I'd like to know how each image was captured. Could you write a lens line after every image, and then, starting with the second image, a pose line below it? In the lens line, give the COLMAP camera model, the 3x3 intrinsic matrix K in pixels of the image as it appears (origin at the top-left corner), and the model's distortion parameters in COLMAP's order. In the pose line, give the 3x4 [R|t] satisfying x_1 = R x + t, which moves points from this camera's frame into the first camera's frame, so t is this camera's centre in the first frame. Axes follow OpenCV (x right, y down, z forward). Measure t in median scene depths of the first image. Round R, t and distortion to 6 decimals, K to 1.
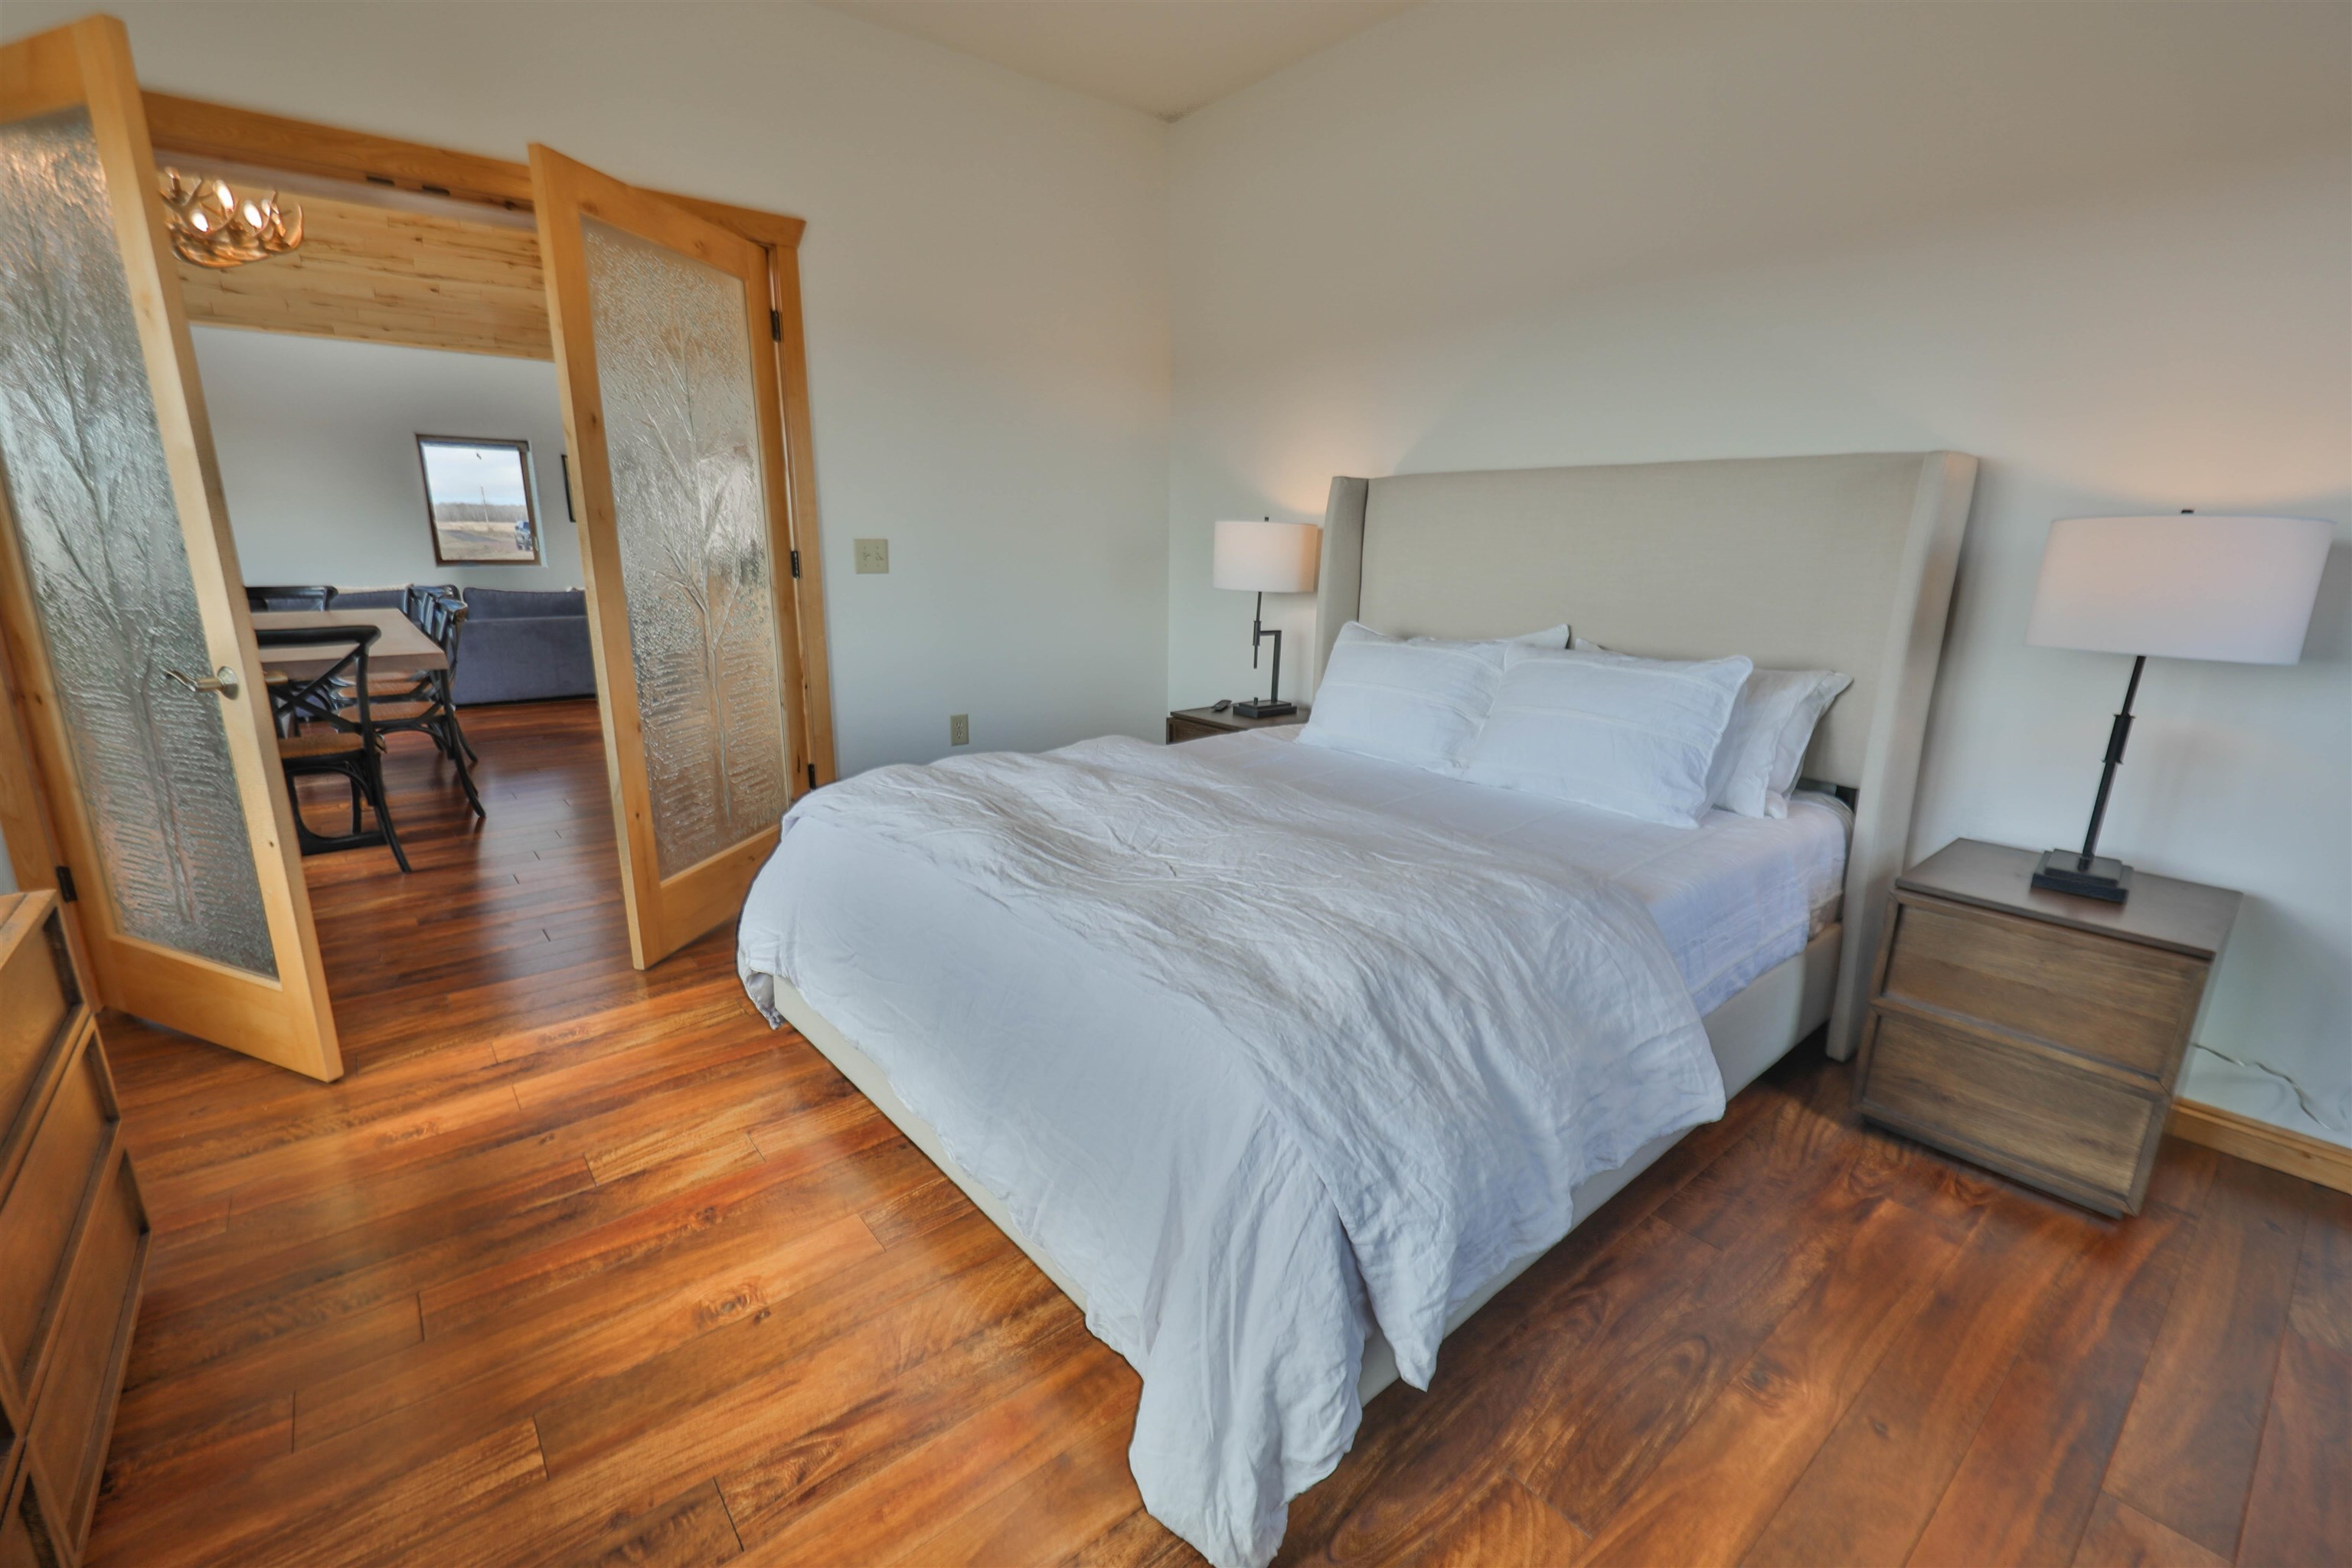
lens RADIAL K [[1006.4, 0, 1176.2], [0, 1006.4, 787.2], [0, 0, 1]] dist [-0.001905, -0.000131]
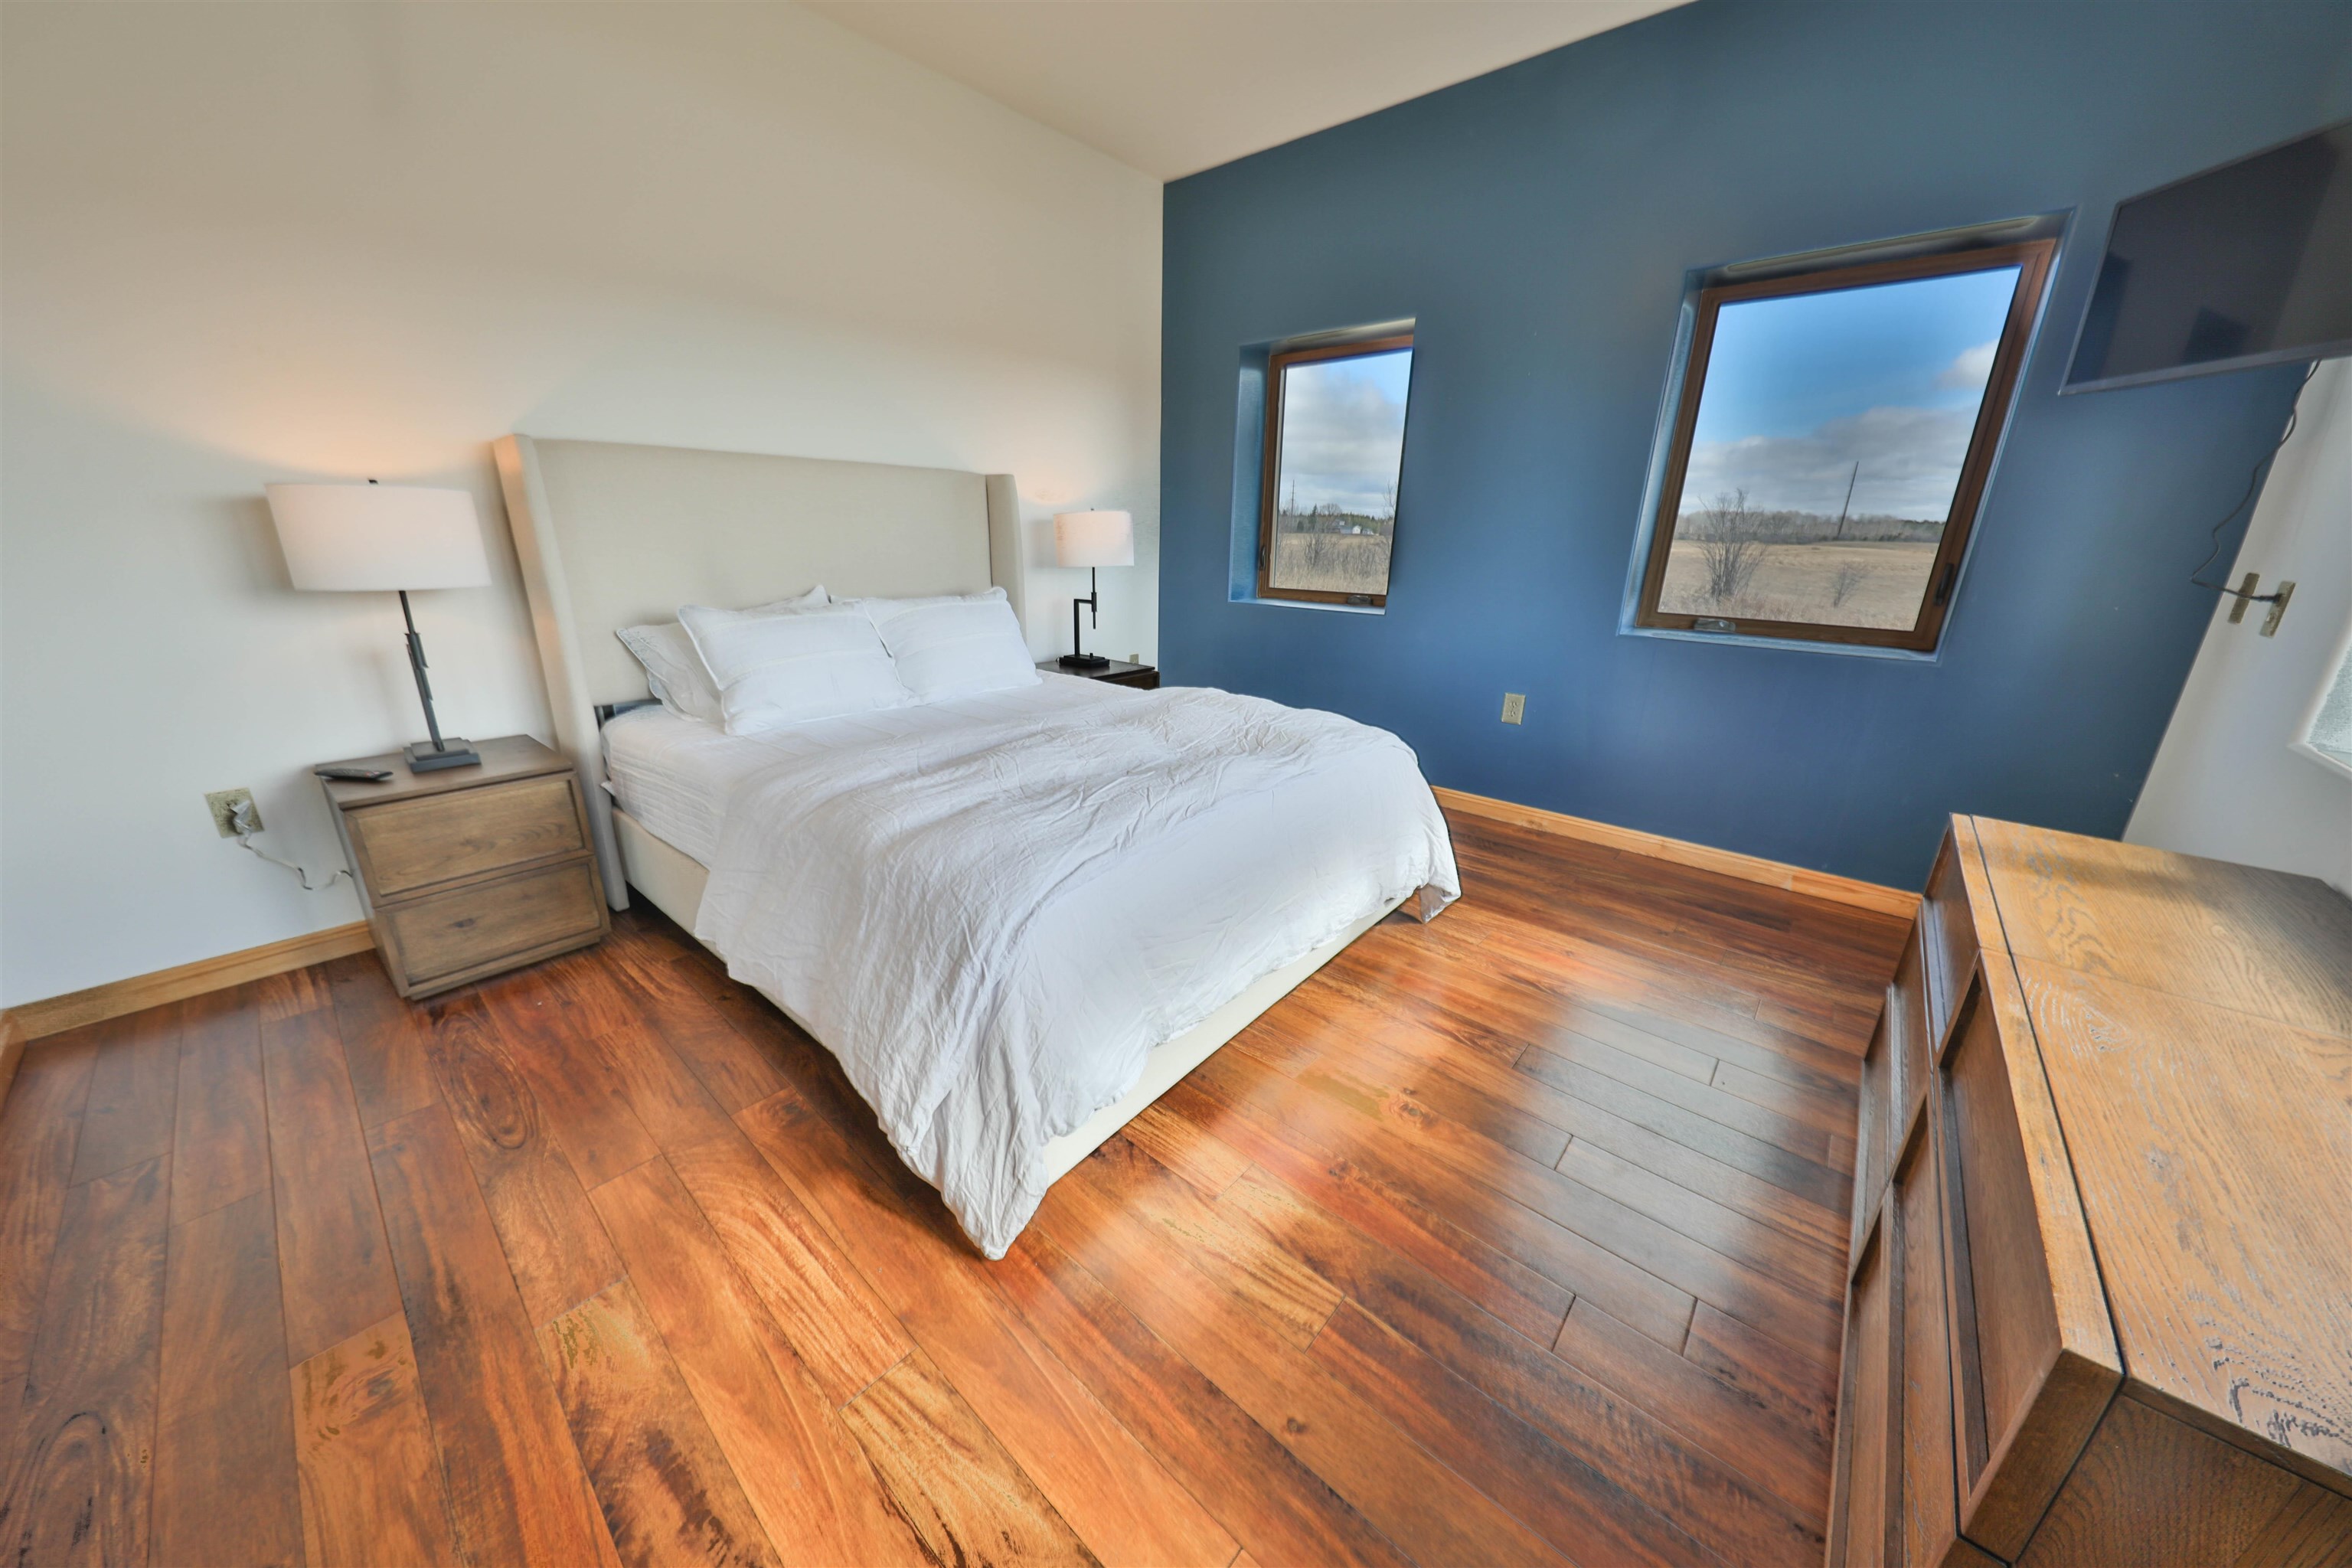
lens RADIAL K [[783.1, 0, 1175.7], [0, 783.1, 783.1], [0, 0, 1]] dist [0.001974, -0.002404]
pose [[-0.169226, -0.321117, 0.931797, -1.124272], [0.222731, 0.908514, 0.353544, -0.297941], [-0.960080, 0.267369, -0.082221, 1.166995]]
